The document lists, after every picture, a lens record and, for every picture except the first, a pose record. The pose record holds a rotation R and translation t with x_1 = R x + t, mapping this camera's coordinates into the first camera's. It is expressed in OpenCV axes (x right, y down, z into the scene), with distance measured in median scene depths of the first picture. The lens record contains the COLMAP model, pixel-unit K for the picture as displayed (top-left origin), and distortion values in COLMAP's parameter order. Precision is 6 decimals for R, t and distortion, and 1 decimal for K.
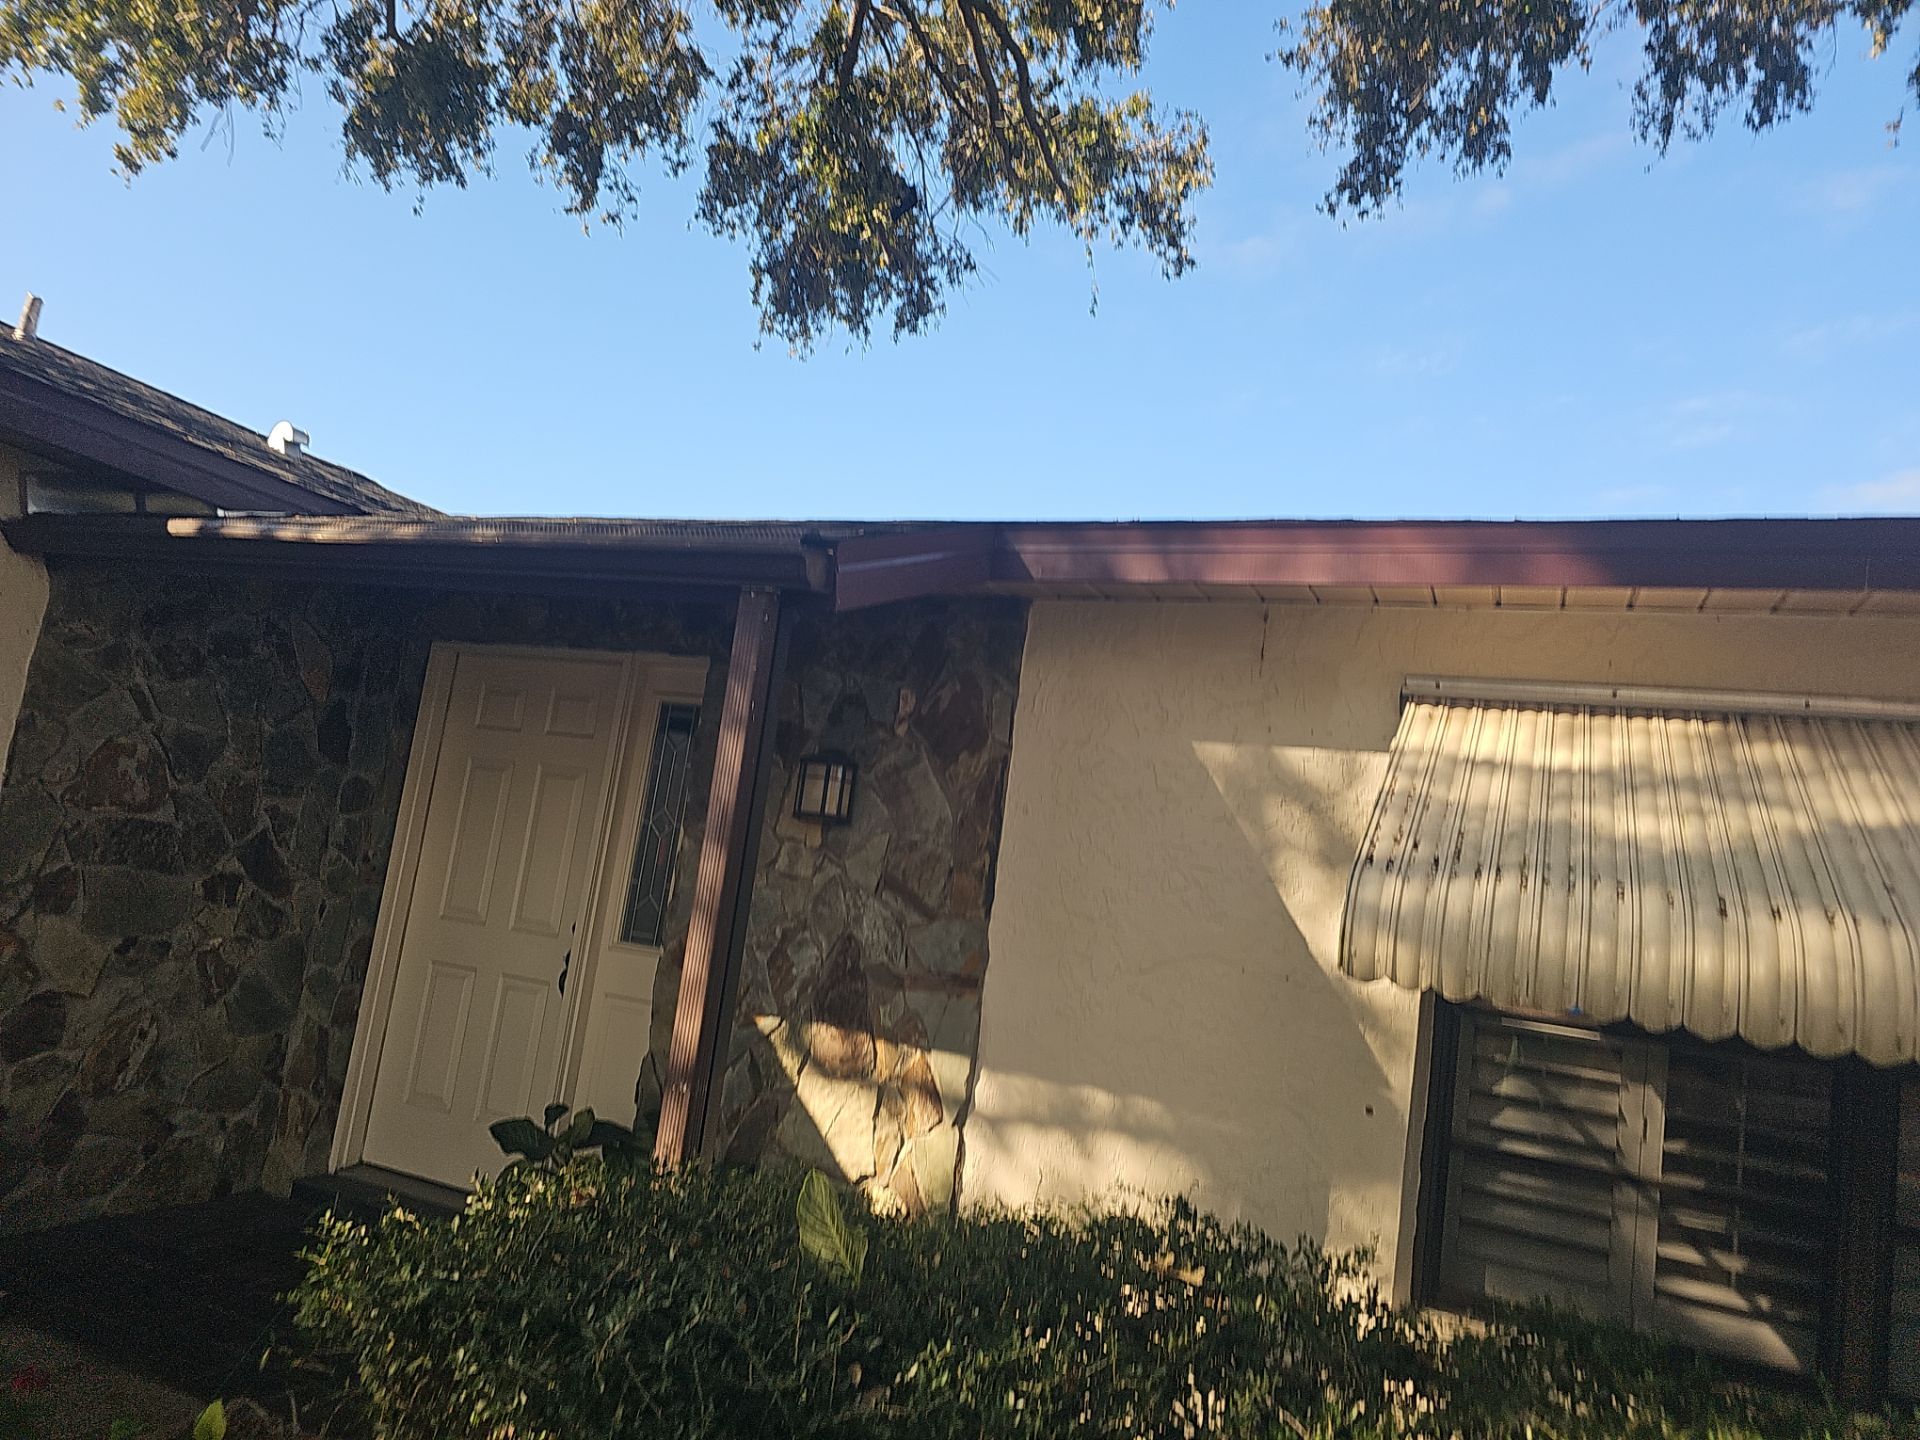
lens RADIAL K [[1275.5, 0, 957.9], [0, 1275.5, 724.1], [0, 0, 1]] dist [0.059656, -0.048344]
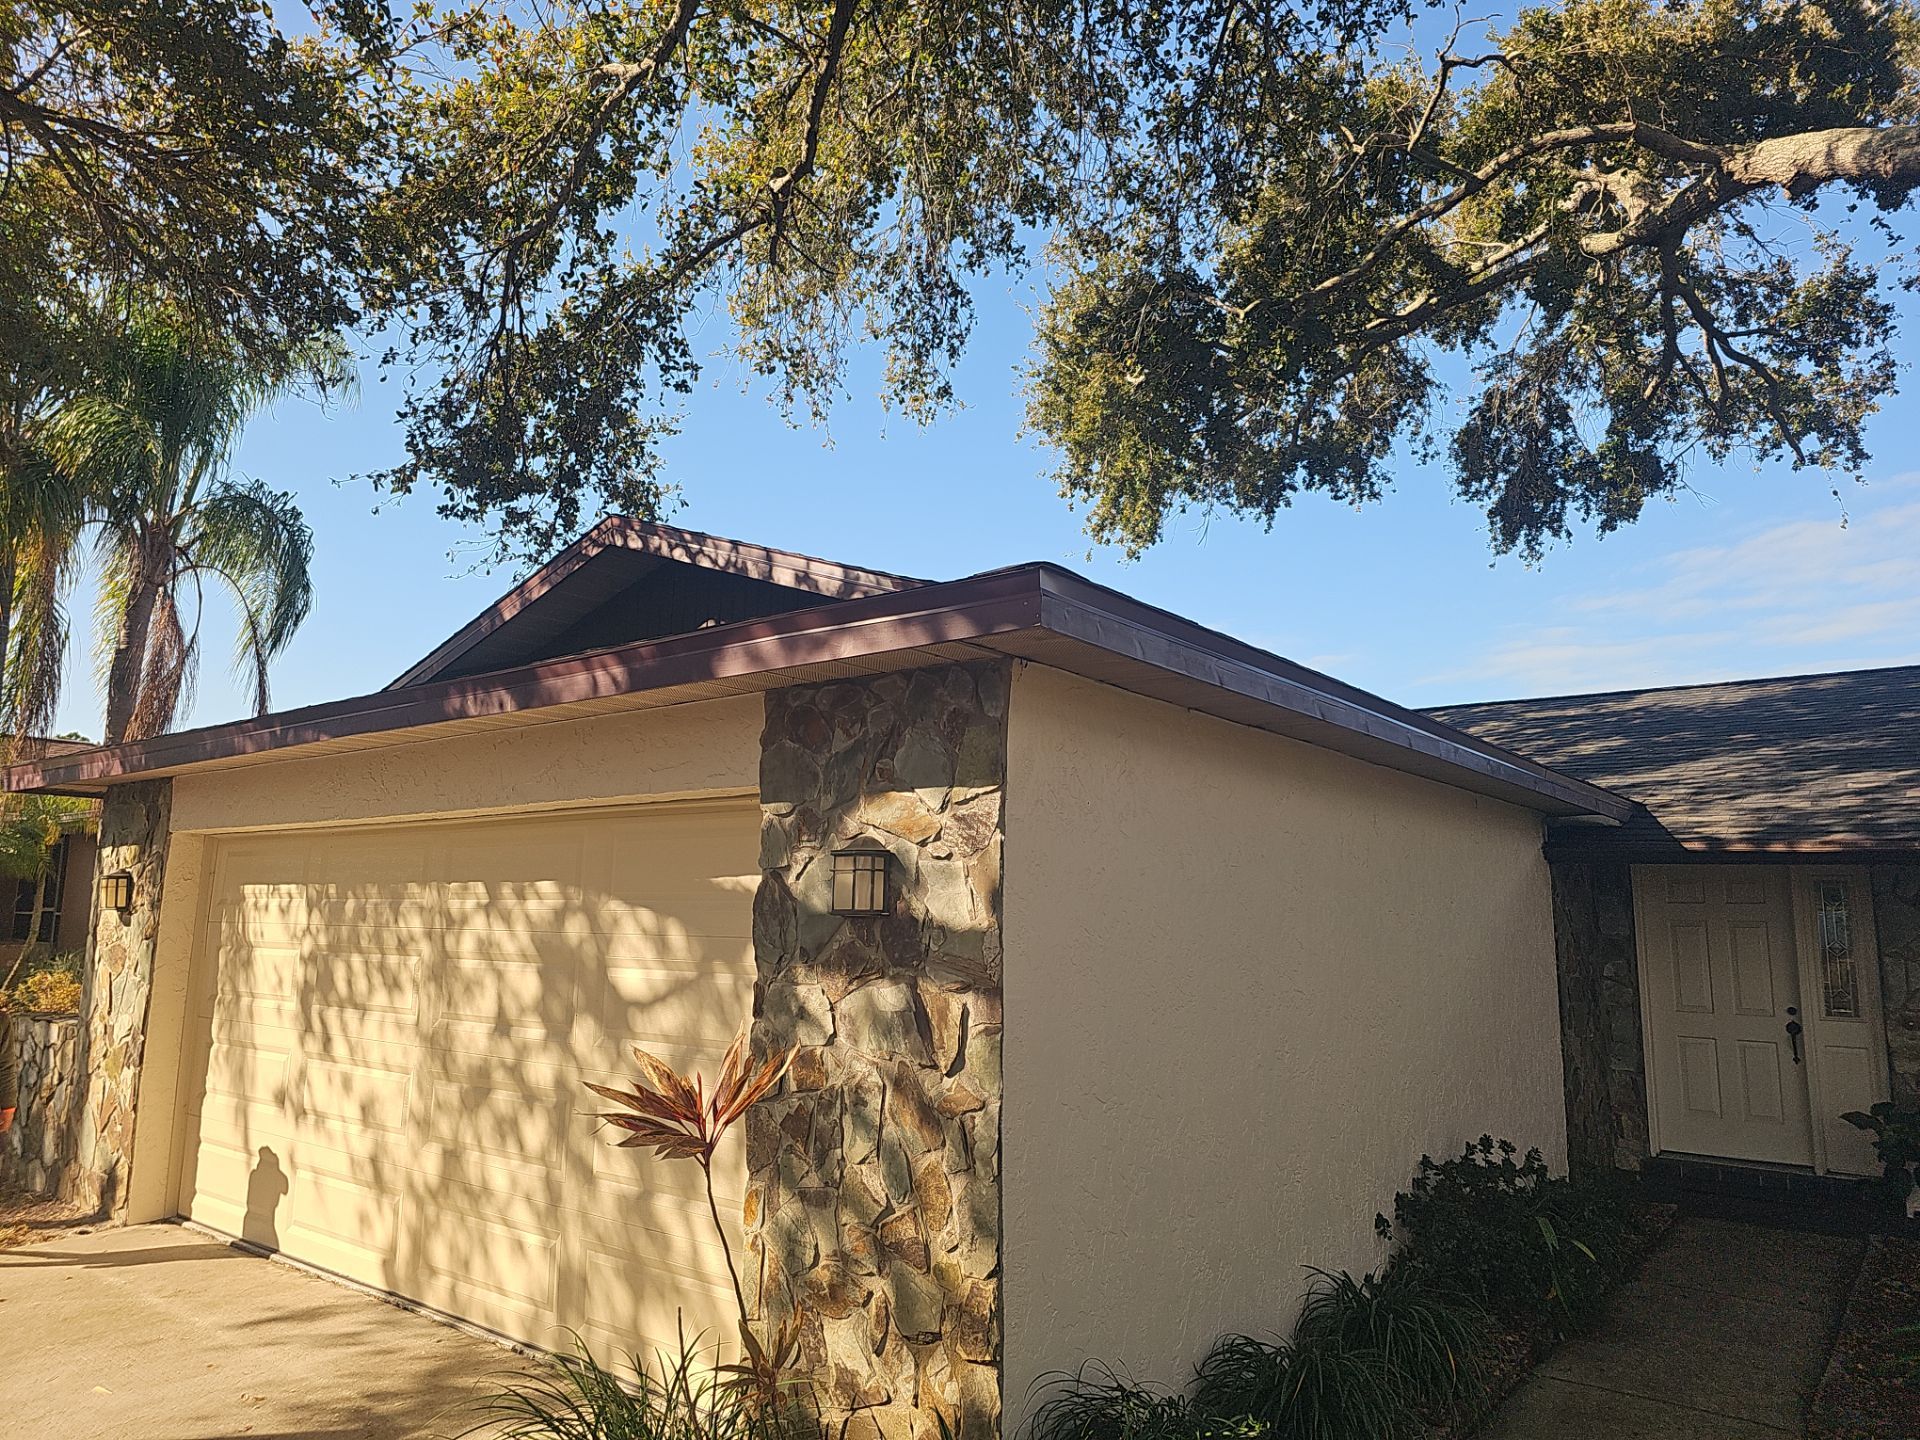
lens RADIAL K [[1275.5, 0, 970.9], [0, 1275.5, 694.6], [0, 0, 1]] dist [0.059656, -0.048344]
pose [[0.962412, -0.157812, -0.221039, -1.068117], [0.146125, 0.986901, -0.068373, -0.373970], [0.228933, 0.033504, 0.972865, -1.219725]]
